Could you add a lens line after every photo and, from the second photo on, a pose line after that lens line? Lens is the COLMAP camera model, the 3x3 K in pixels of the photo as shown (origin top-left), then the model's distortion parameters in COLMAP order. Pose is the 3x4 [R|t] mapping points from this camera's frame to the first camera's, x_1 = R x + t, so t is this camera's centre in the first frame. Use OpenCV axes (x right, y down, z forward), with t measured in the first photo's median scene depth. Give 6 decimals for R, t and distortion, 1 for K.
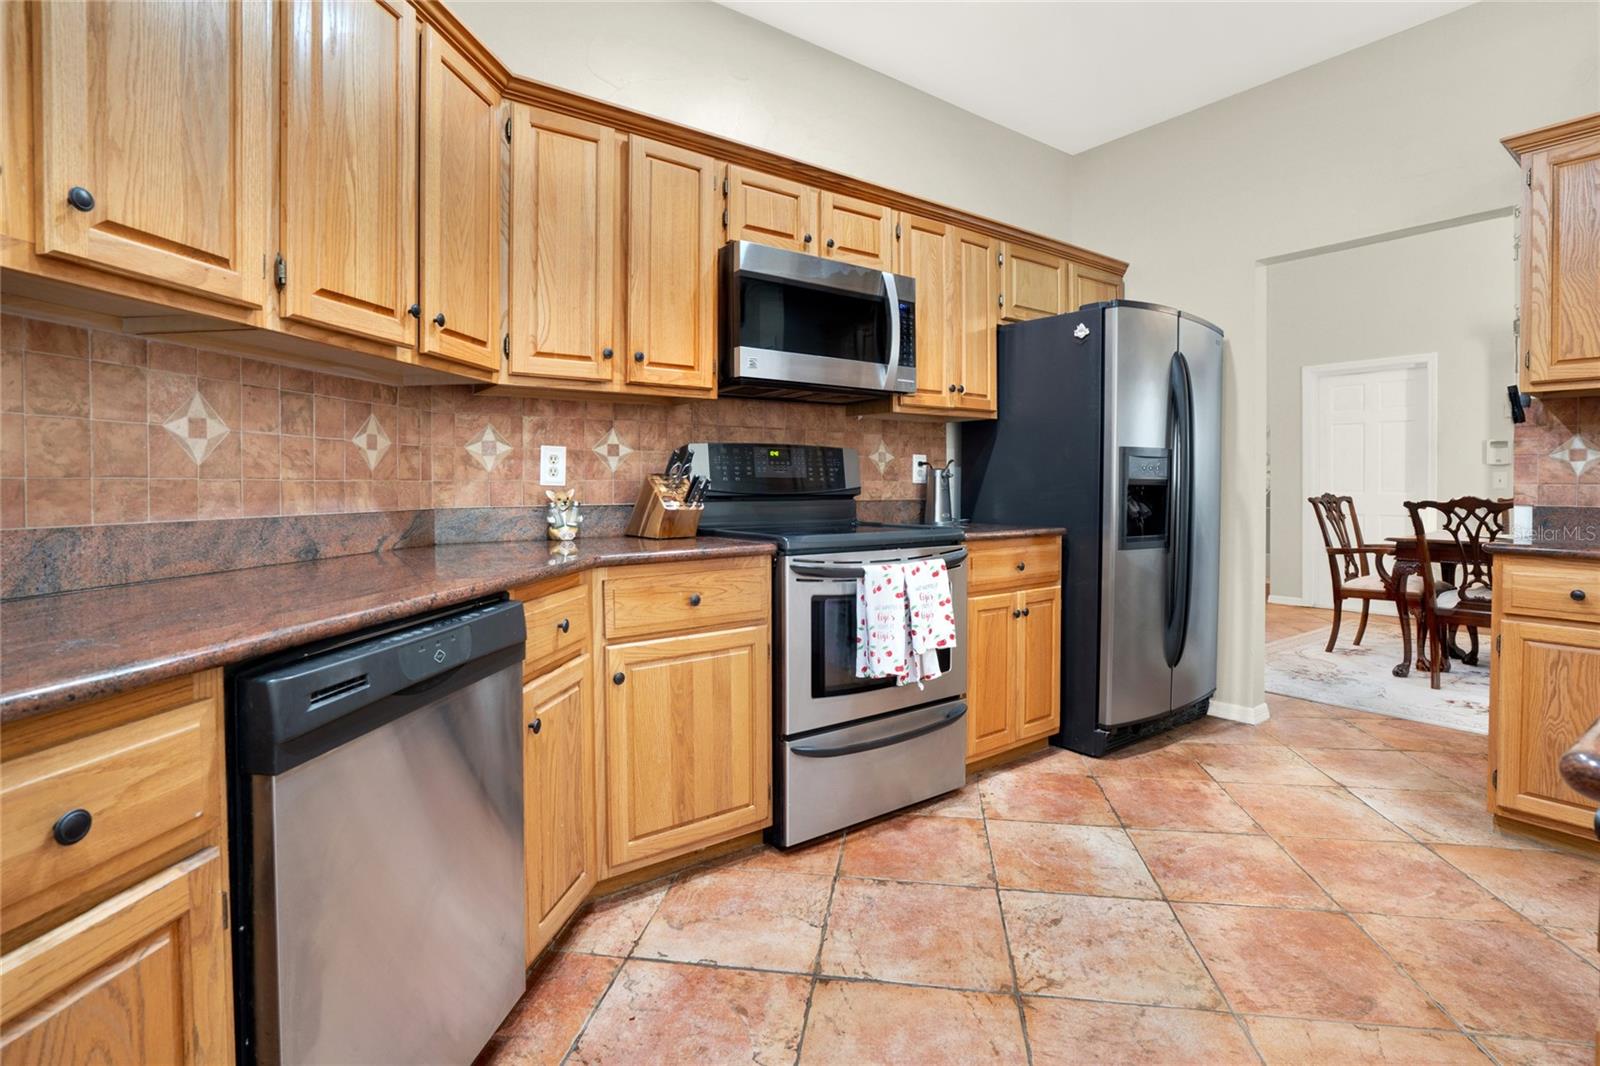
lens RADIAL K [[766.0, 0, 797.3], [0, 766.0, 507.1], [0, 0, 1]] dist [-0.057931, 0.016486]
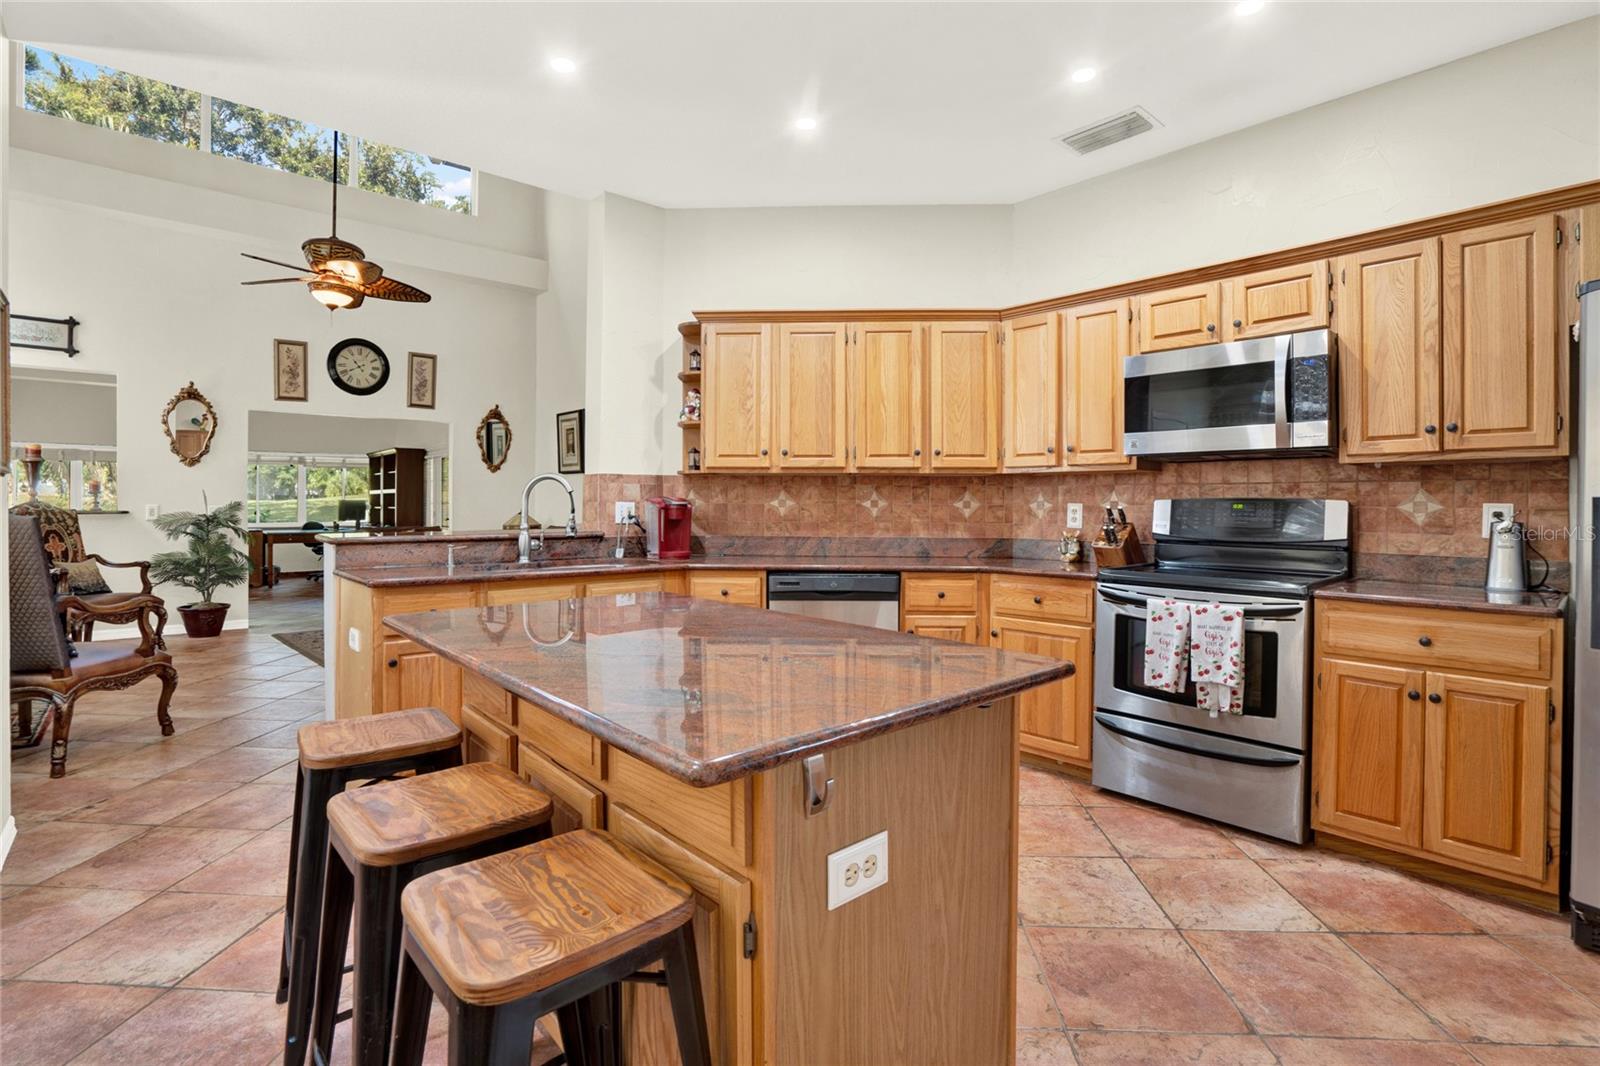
lens RADIAL K [[770.1, 0, 800.0], [0, 770.1, 533.0], [0, 0, 1]] dist [-0.049831, 0.015649]
pose [[0.097330, 0.039589, -0.994464, 1.400480], [-0.035227, 0.998719, 0.036310, -0.063694], [0.994629, 0.031498, 0.098600, 0.304166]]
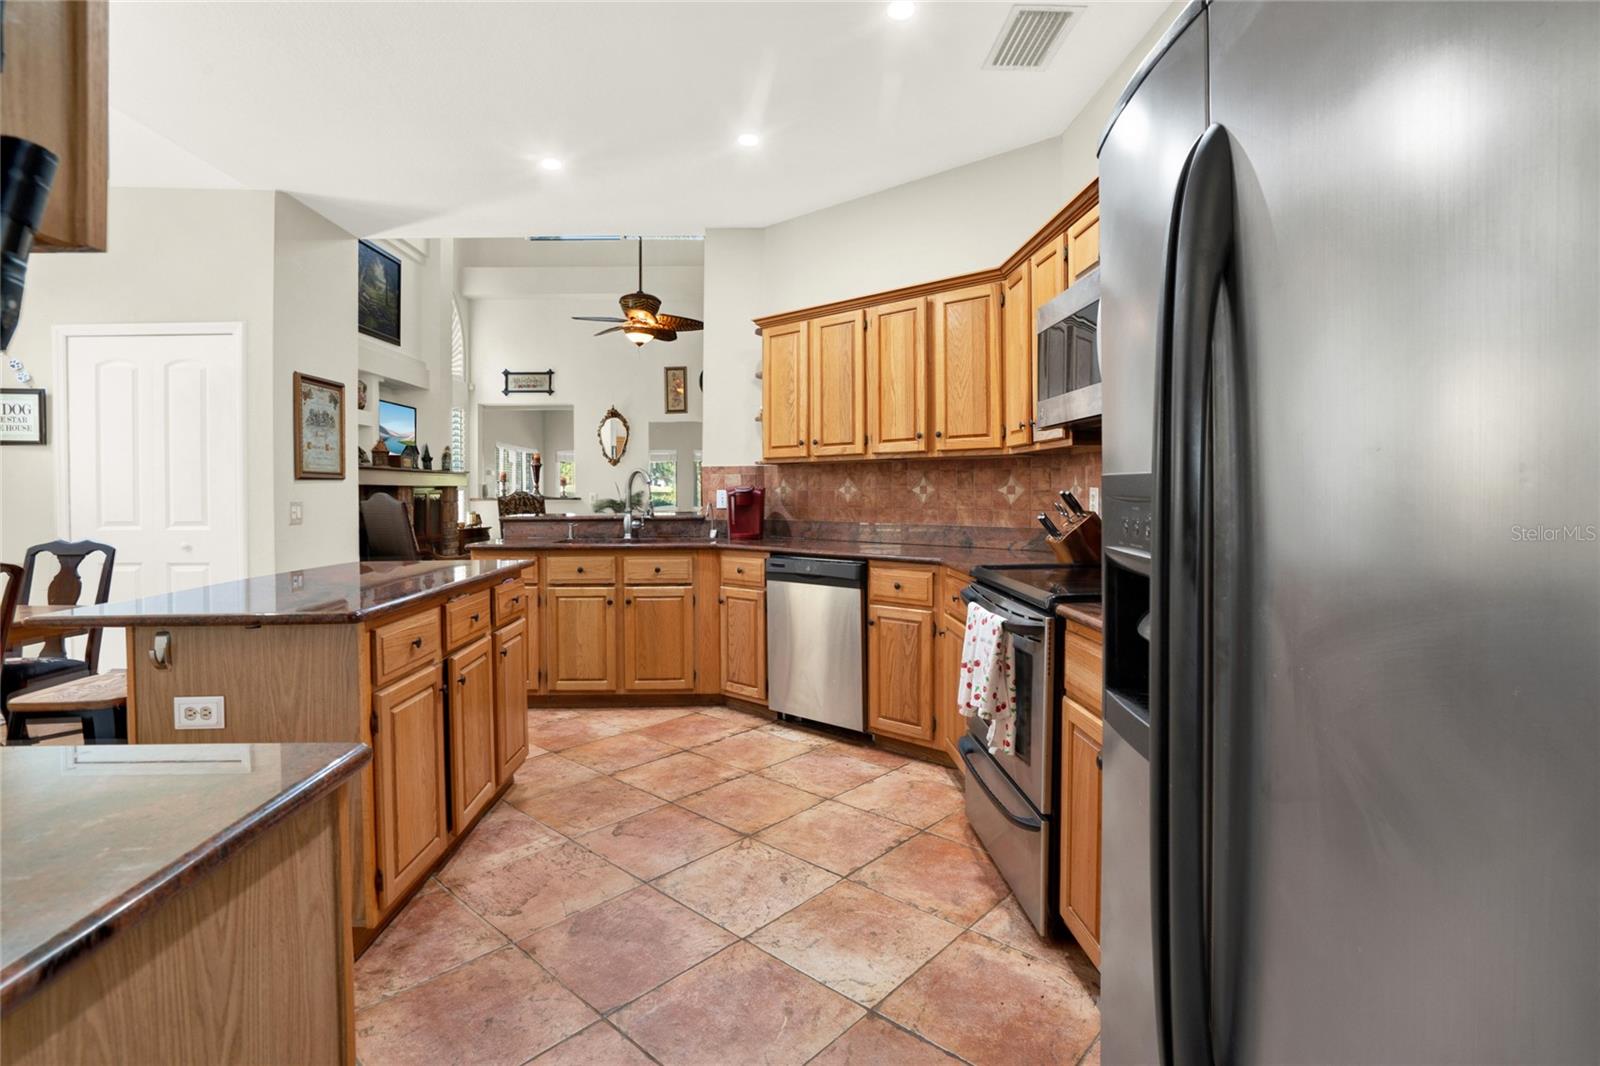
lens RADIAL K [[784.8, 0, 798.2], [0, 784.8, 521.0], [0, 0, 1]] dist [-0.048084, 0.000249]
pose [[-0.559675, 0.039337, -0.827778, 1.220698], [-0.018334, 0.998041, 0.059824, -0.106526], [0.828509, 0.048659, -0.557857, 1.515373]]
